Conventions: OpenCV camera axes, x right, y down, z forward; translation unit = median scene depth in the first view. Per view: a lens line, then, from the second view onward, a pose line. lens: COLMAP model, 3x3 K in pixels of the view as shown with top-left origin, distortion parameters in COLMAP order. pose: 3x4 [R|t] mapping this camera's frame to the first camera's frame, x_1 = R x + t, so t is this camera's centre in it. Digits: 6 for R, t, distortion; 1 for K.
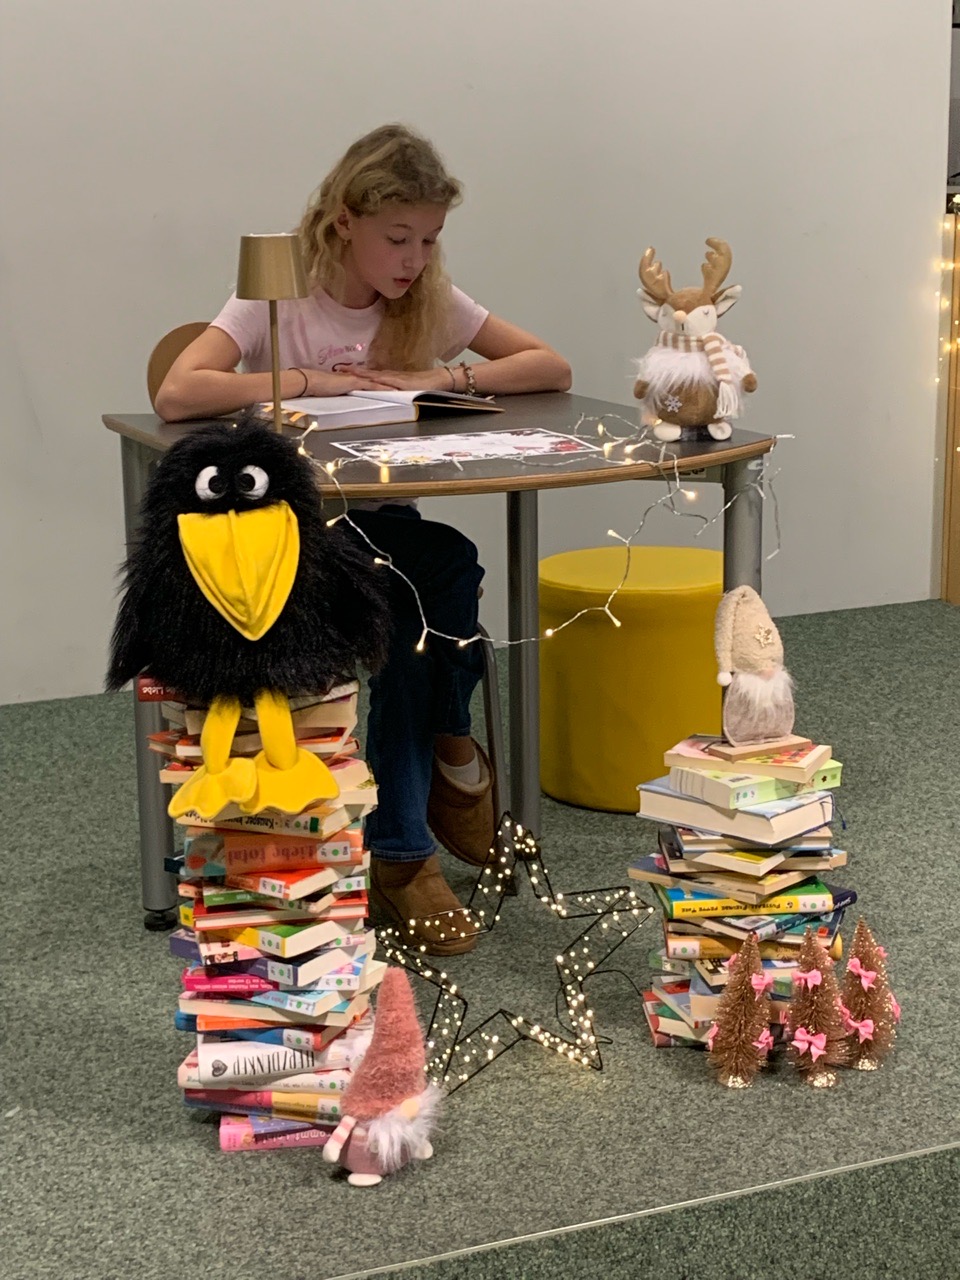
lens RADIAL K [[2162.1, 0, 463.1], [0, 2162.1, 609.8], [0, 0, 1]] dist [0.103811, 0.000000]
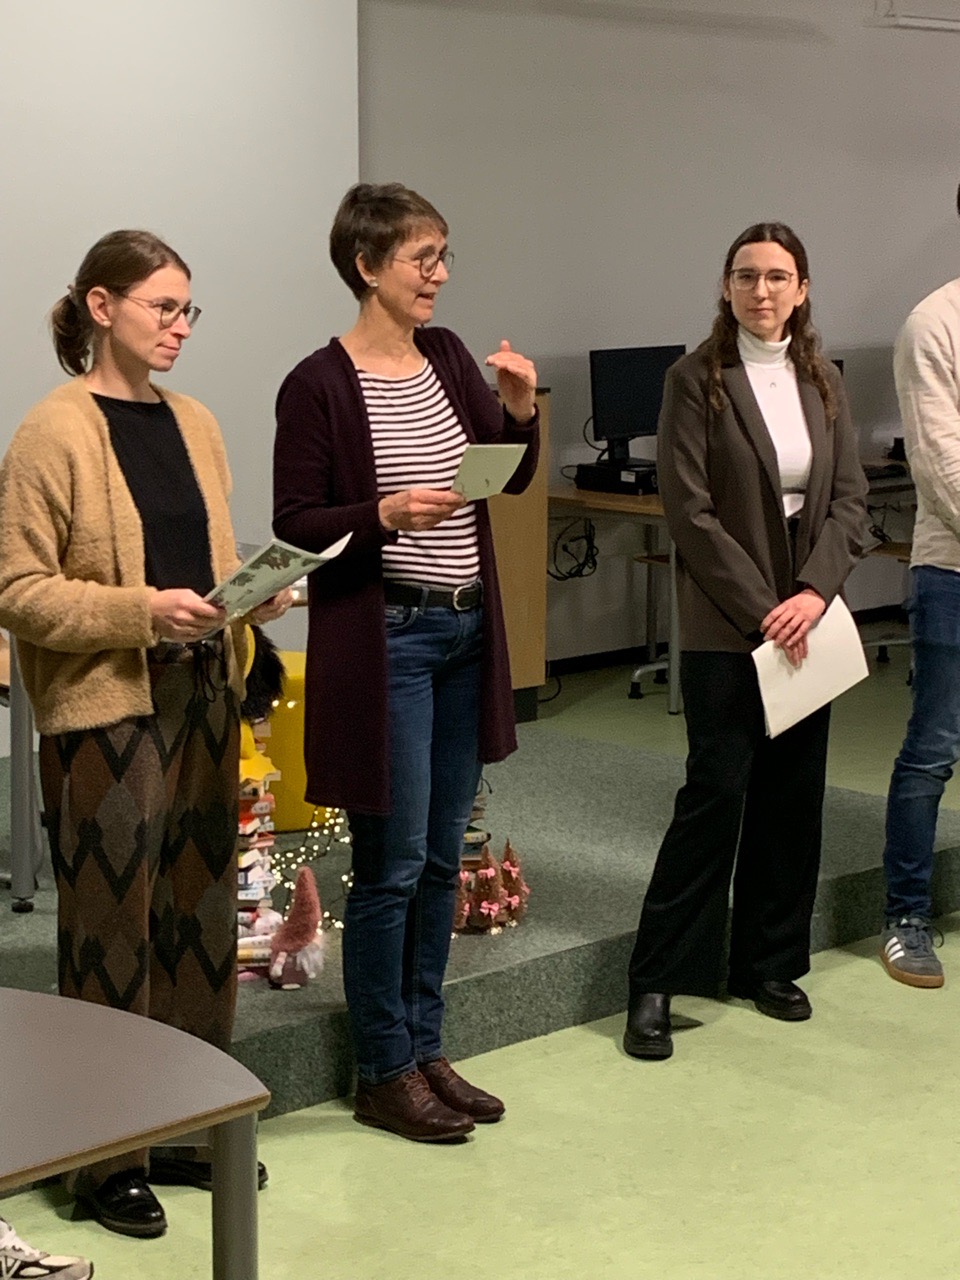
lens RADIAL K [[2885.0, 0, 528.3], [0, 2885.0, 587.0], [0, 0, 1]] dist [0.100248, 0.000000]
pose [[0.913755, -0.031199, 0.405066, -0.801598], [0.062287, 0.996018, -0.063792, 0.093782], [-0.401463, 0.083520, 0.912059, -1.253775]]
